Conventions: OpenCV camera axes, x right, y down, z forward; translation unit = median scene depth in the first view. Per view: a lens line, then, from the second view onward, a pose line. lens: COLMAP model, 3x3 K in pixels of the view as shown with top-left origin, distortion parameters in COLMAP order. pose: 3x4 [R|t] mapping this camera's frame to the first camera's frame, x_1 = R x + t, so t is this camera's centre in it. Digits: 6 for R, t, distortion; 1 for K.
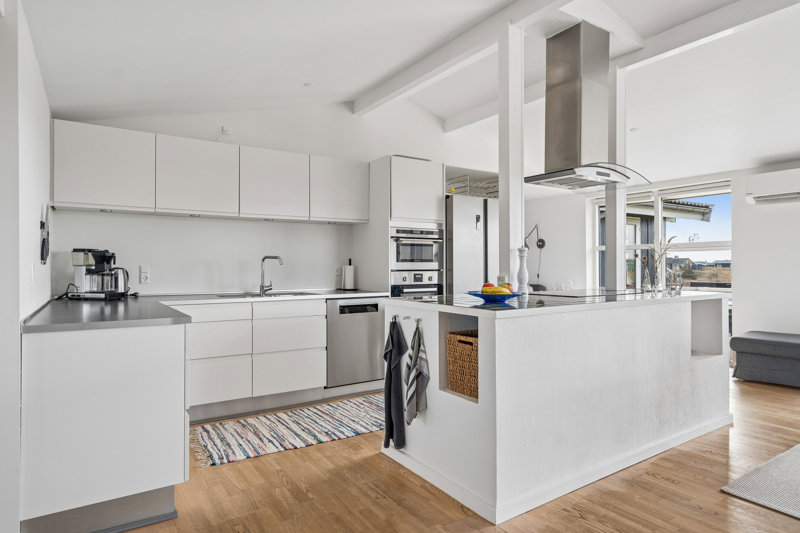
lens RADIAL K [[466.0, 0, 399.0], [0, 466.0, 264.5], [0, 0, 1]] dist [0.001656, 0.000745]
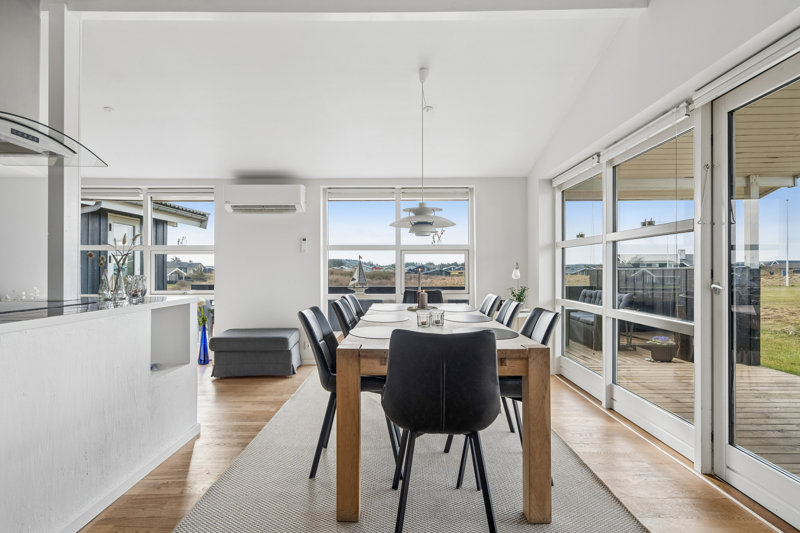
lens RADIAL K [[437.6, 0, 400.0], [0, 437.6, 266.5], [0, 0, 1]] dist [0.002167, 0.000392]
pose [[0.553624, 0.008635, 0.832722, 0.144017], [-0.005402, 0.999962, -0.006778, 0.001769], [-0.832750, -0.000746, 0.553649, 0.121122]]
